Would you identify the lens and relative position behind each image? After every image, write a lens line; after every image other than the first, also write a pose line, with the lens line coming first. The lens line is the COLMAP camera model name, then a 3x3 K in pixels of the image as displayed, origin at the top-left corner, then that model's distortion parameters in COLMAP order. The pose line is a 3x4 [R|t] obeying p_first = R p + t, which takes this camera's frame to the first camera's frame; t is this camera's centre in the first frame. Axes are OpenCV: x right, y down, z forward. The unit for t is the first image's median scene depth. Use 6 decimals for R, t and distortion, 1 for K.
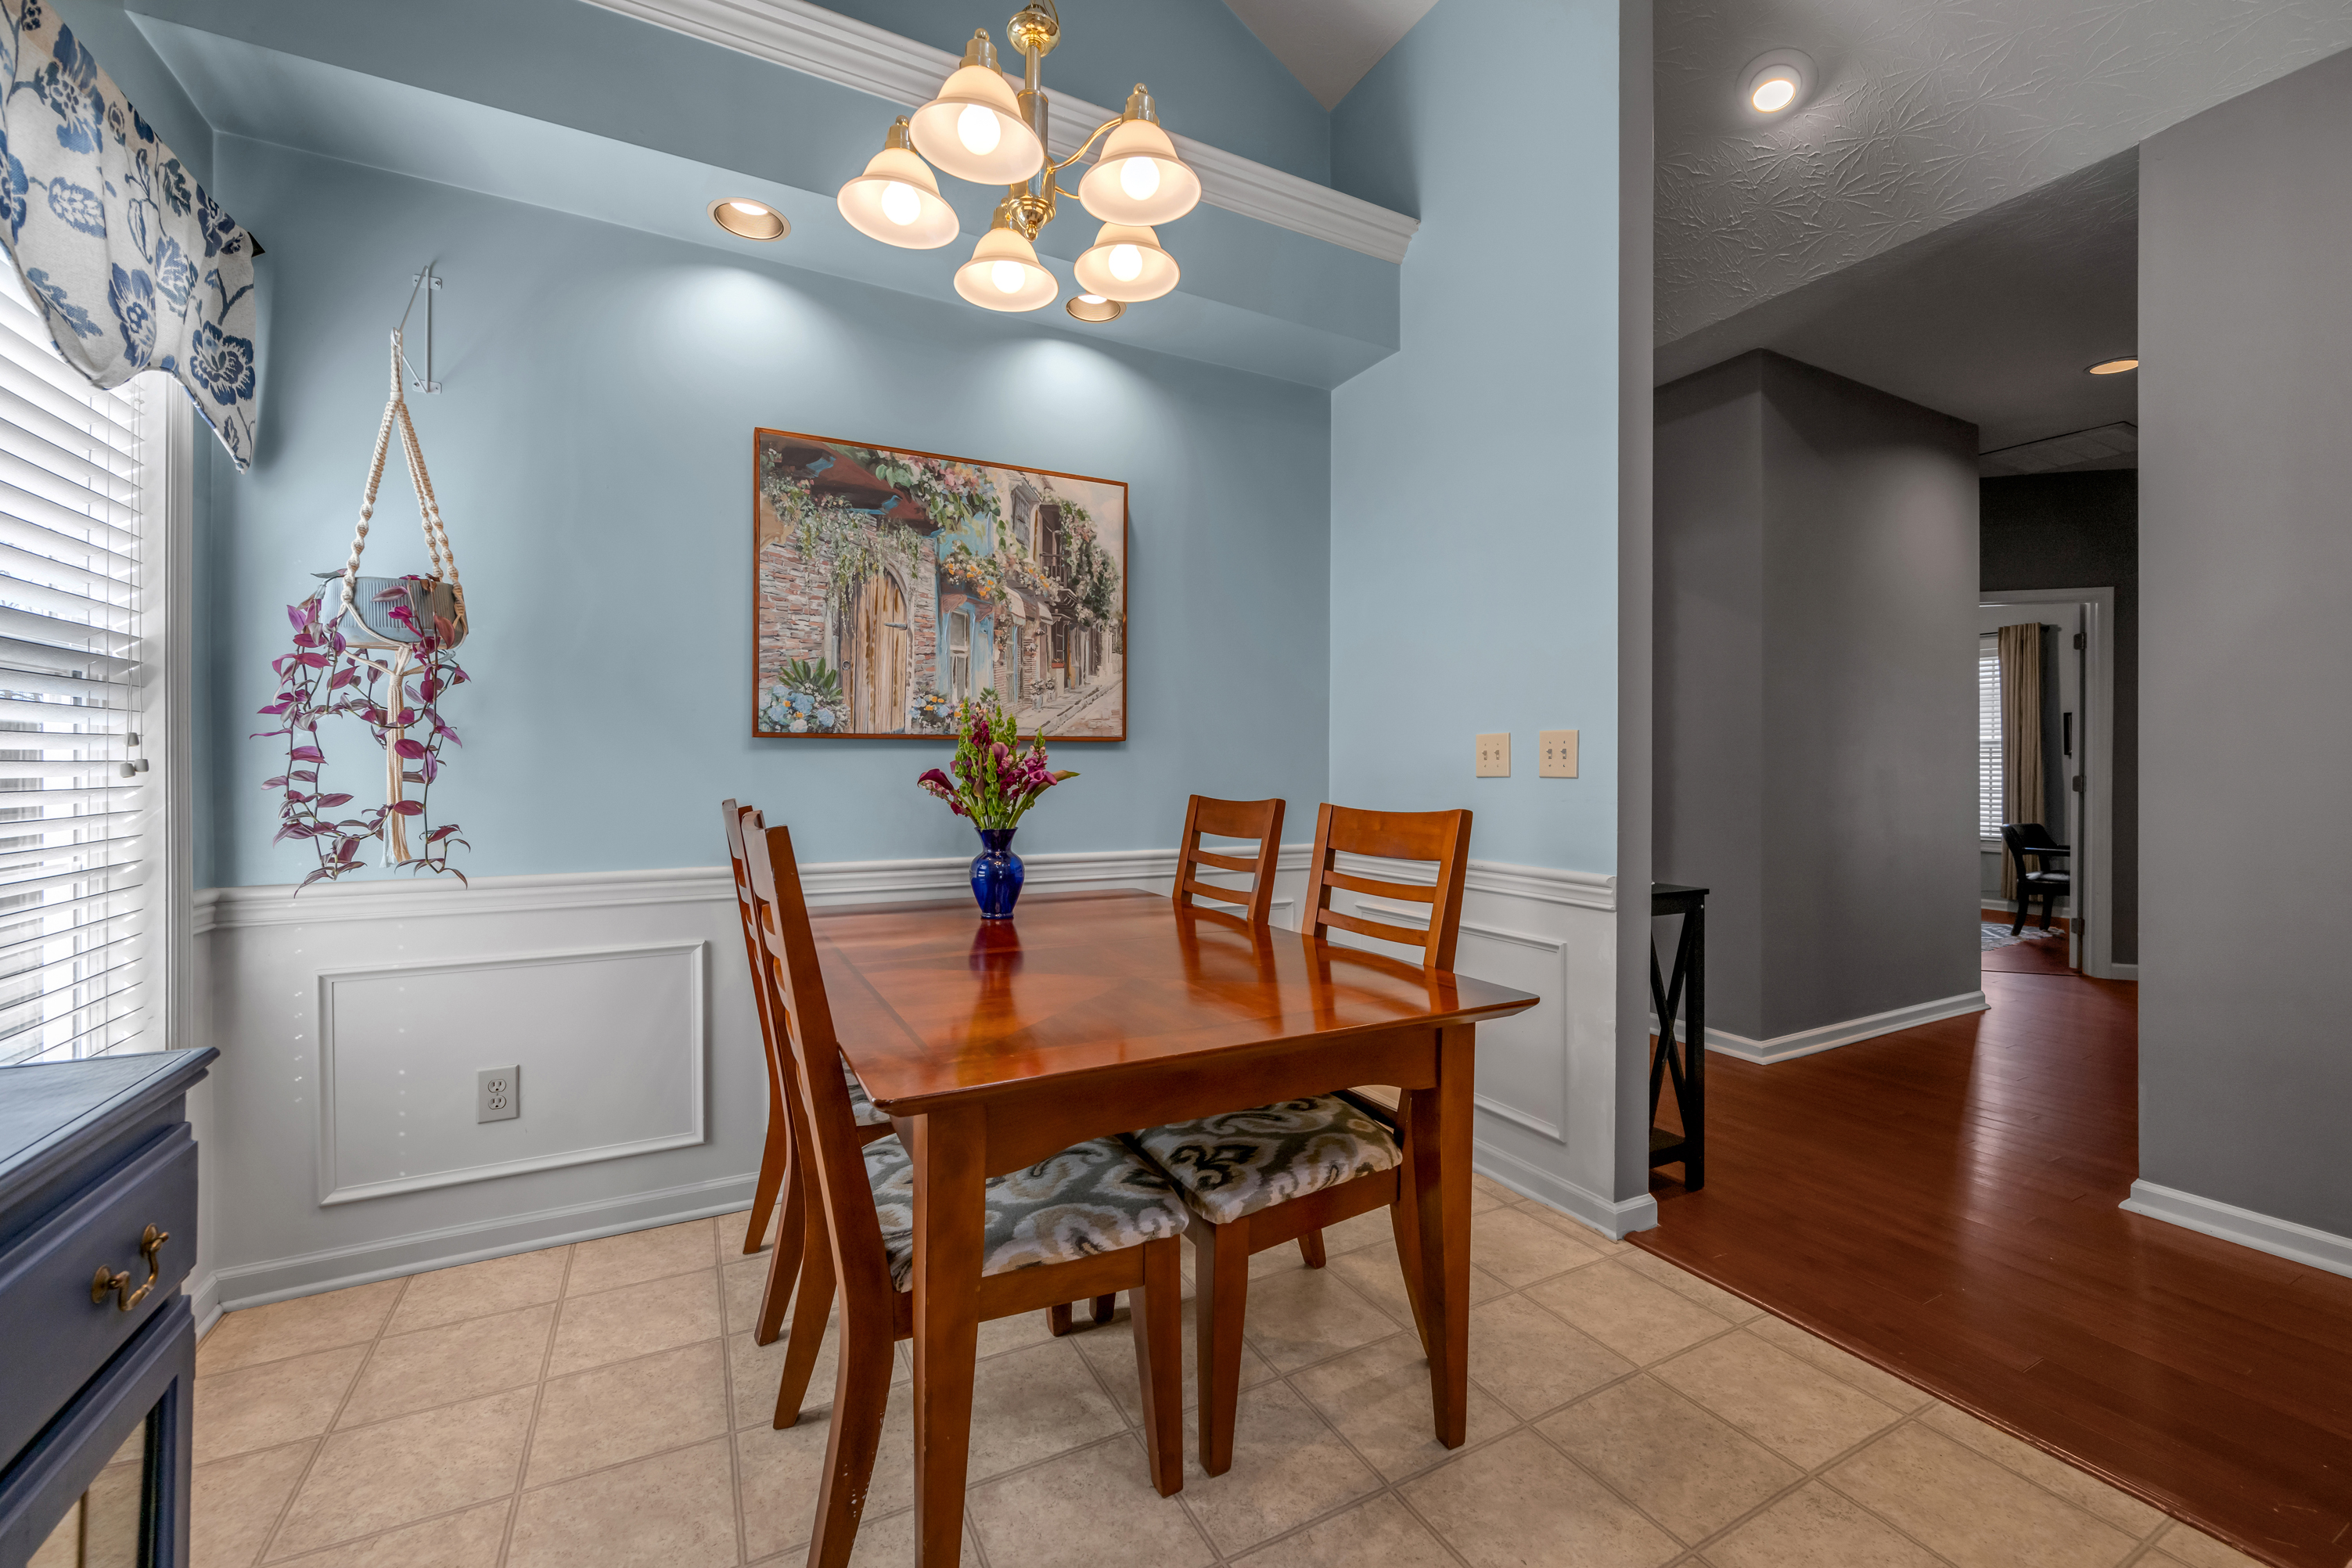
lens RADIAL K [[952.4, 0, 1182.5], [0, 952.4, 765.4], [0, 0, 1]] dist [-0.005391, 0.000071]
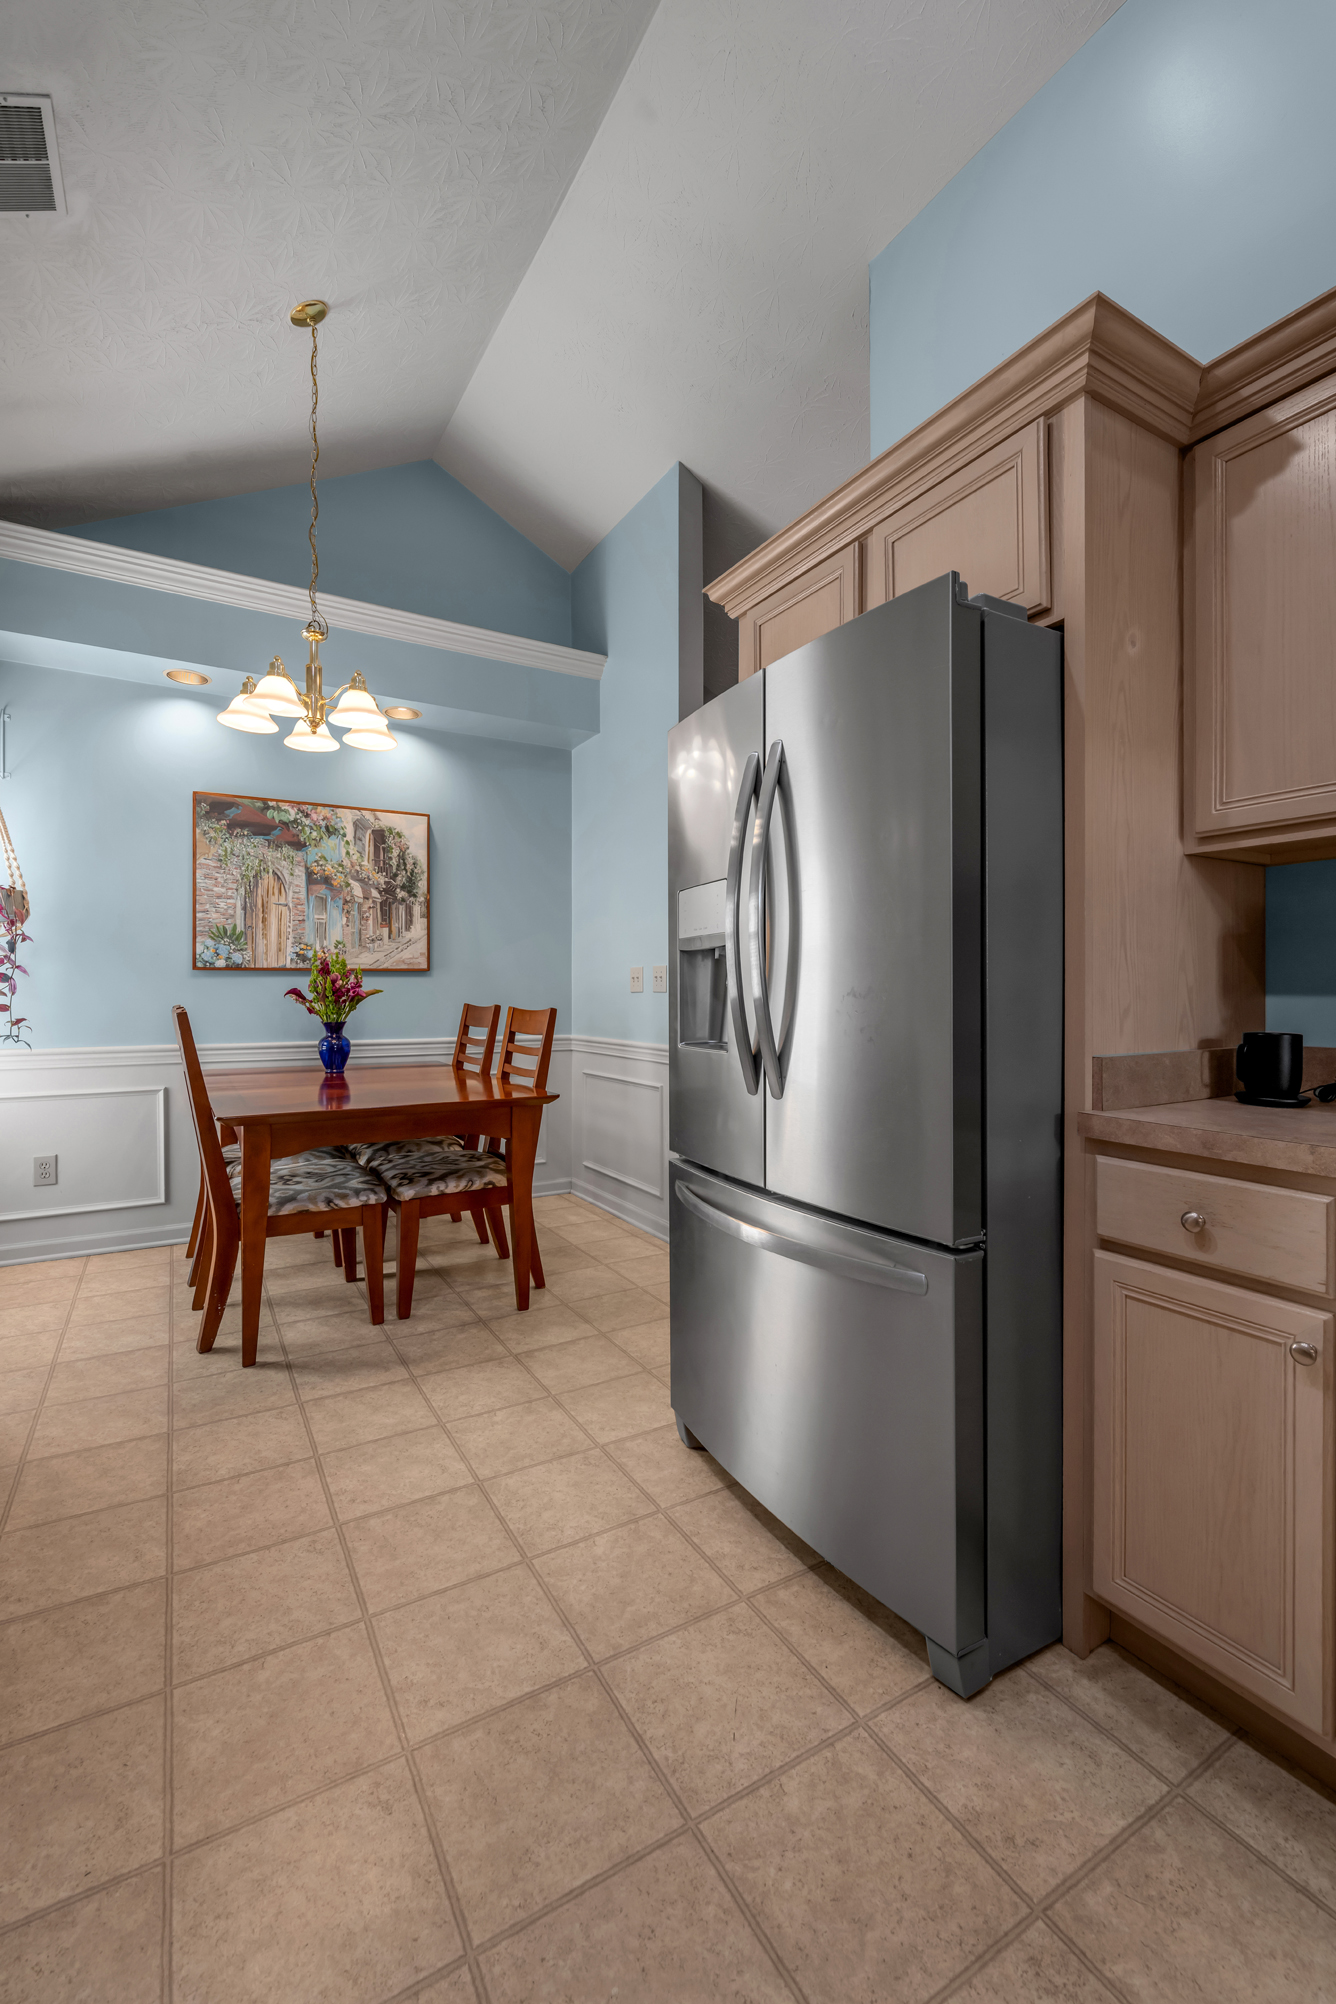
lens RADIAL K [[843.4, 0, 667.7], [0, 843.4, 993.4], [0, 0, 1]] dist [-0.008409, 0.000787]
pose [[0.999021, -0.001606, 0.044206, 0.337177], [0.001286, 0.999973, 0.007288, 0.002937], [-0.044216, -0.007224, 0.998996, -0.556880]]
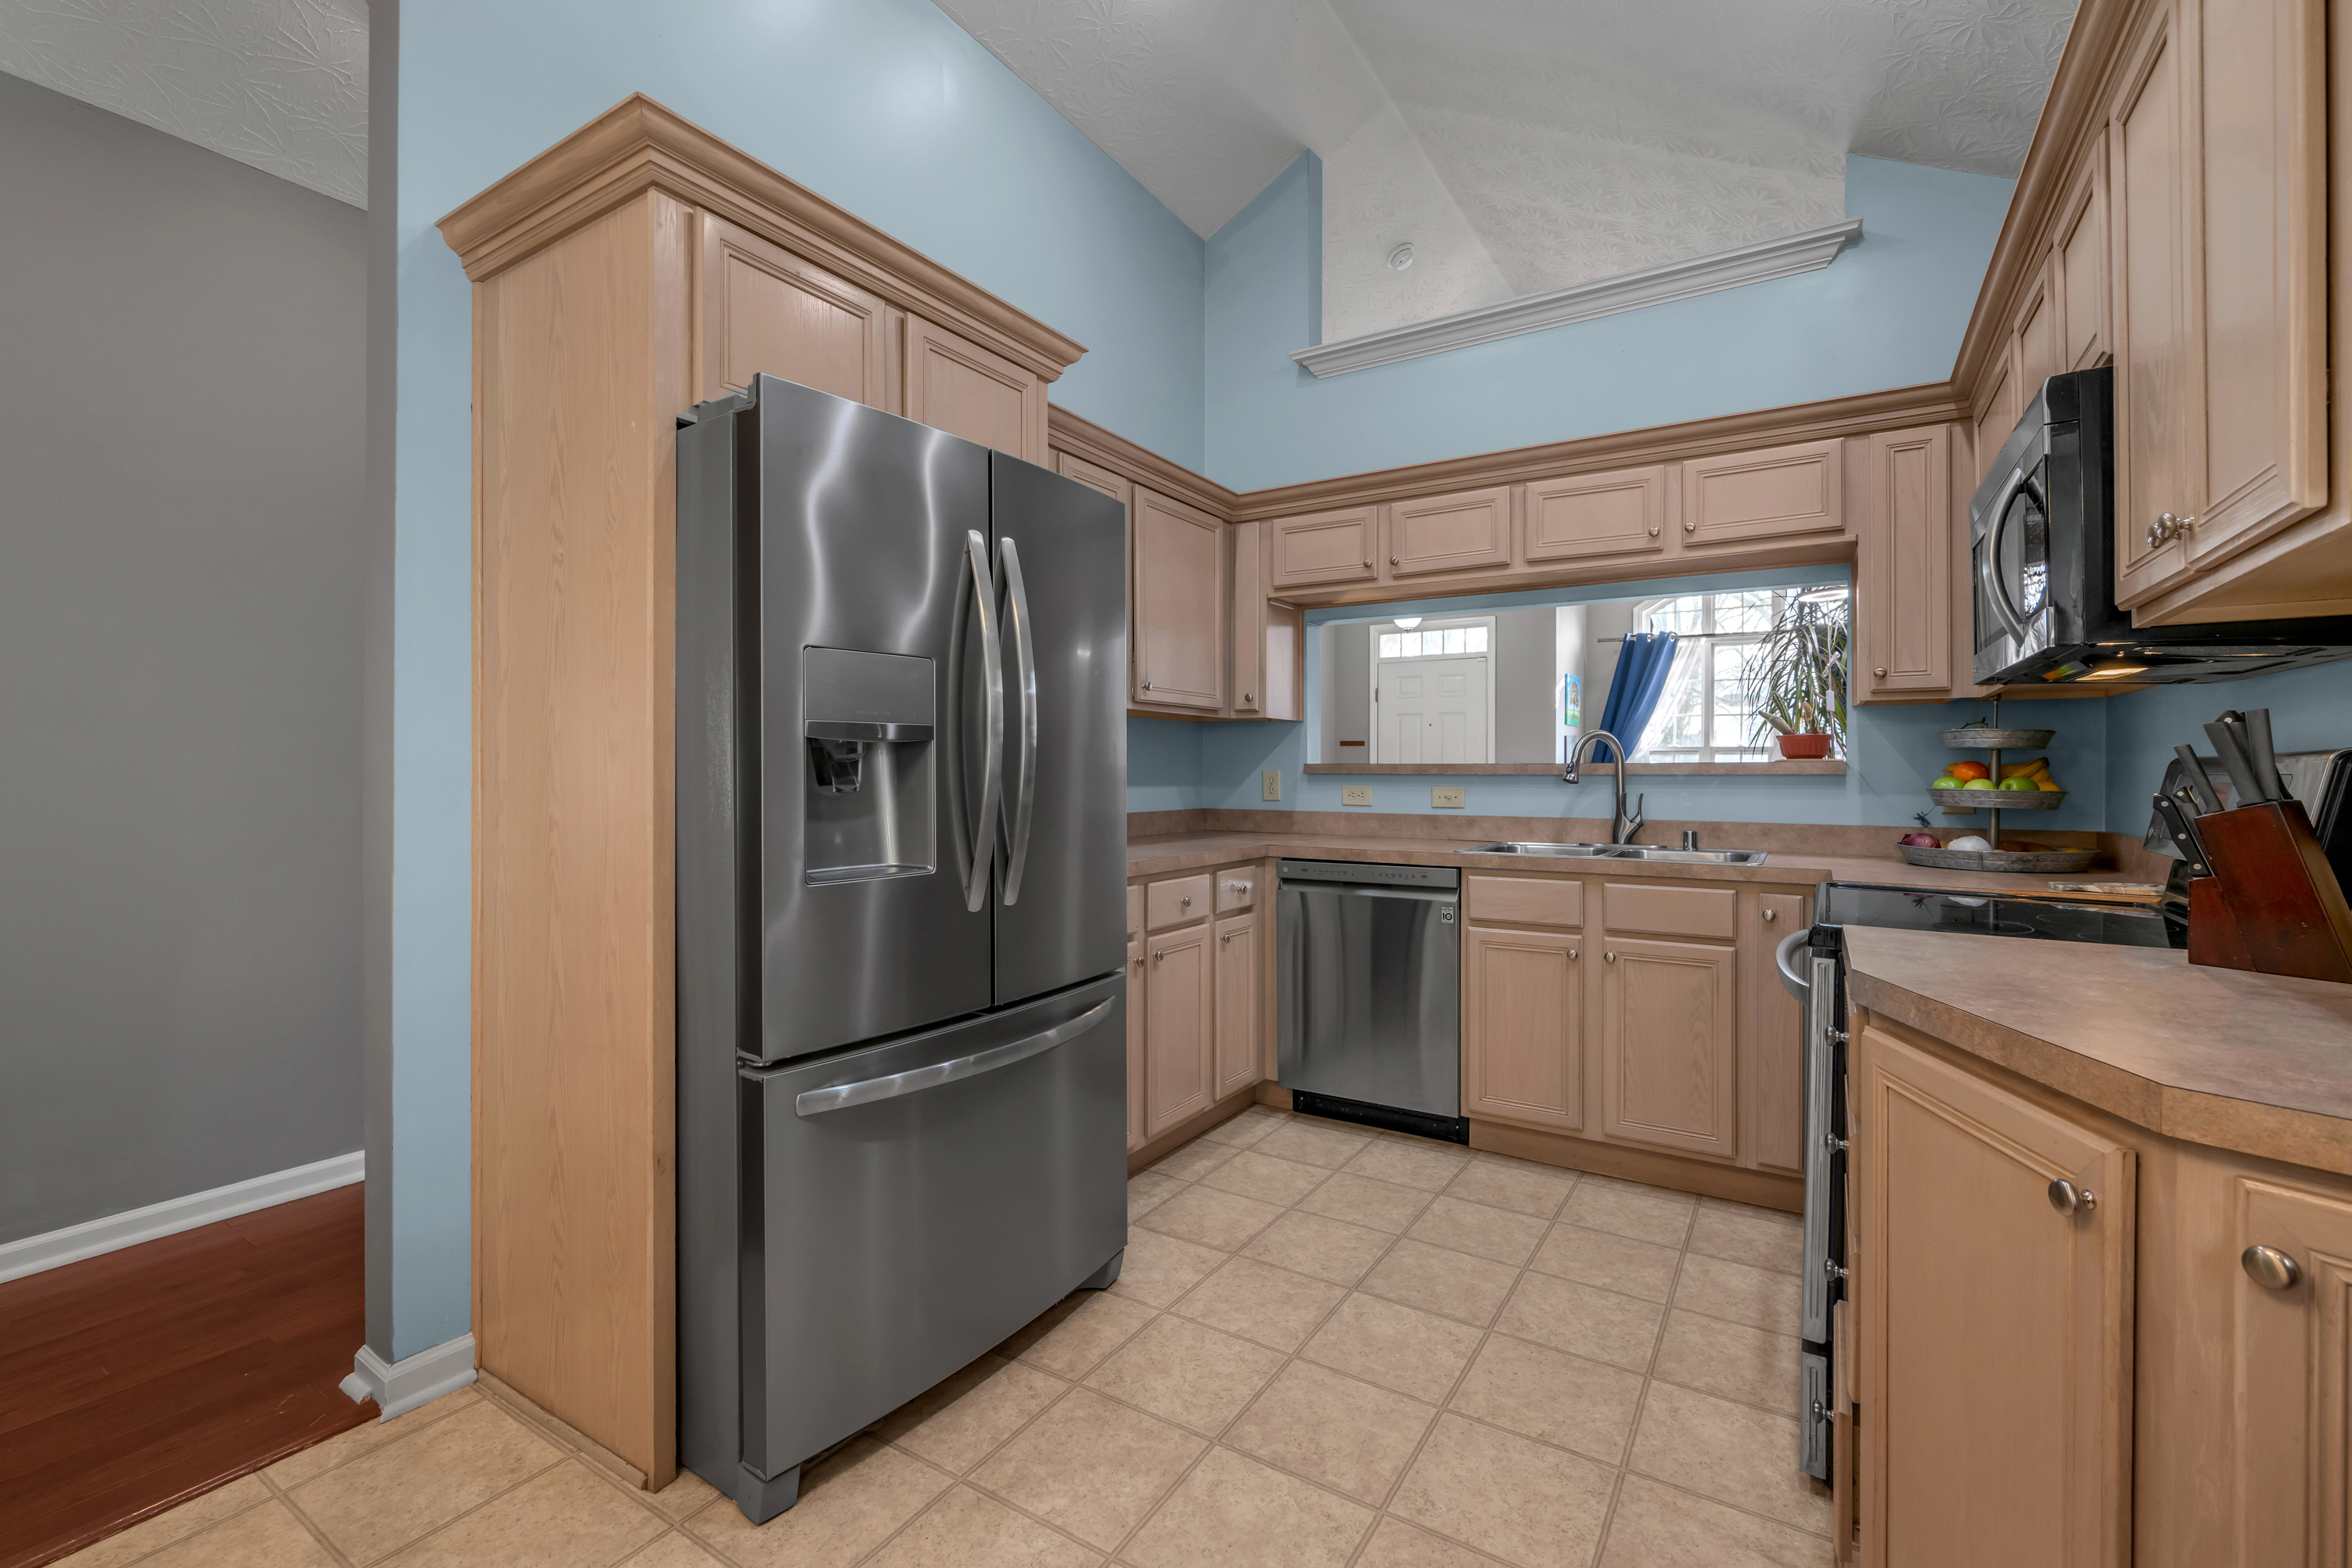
lens RADIAL K [[1008.4, 0, 1186.5], [0, 1008.4, 767.5], [0, 0, 1]] dist [-0.000004, 0.000264]
pose [[-0.501776, -0.000008, 0.864998, -0.289231], [-0.004361, 0.999987, -0.002520, -0.013770], [-0.864987, -0.005037, -0.501769, 0.376970]]
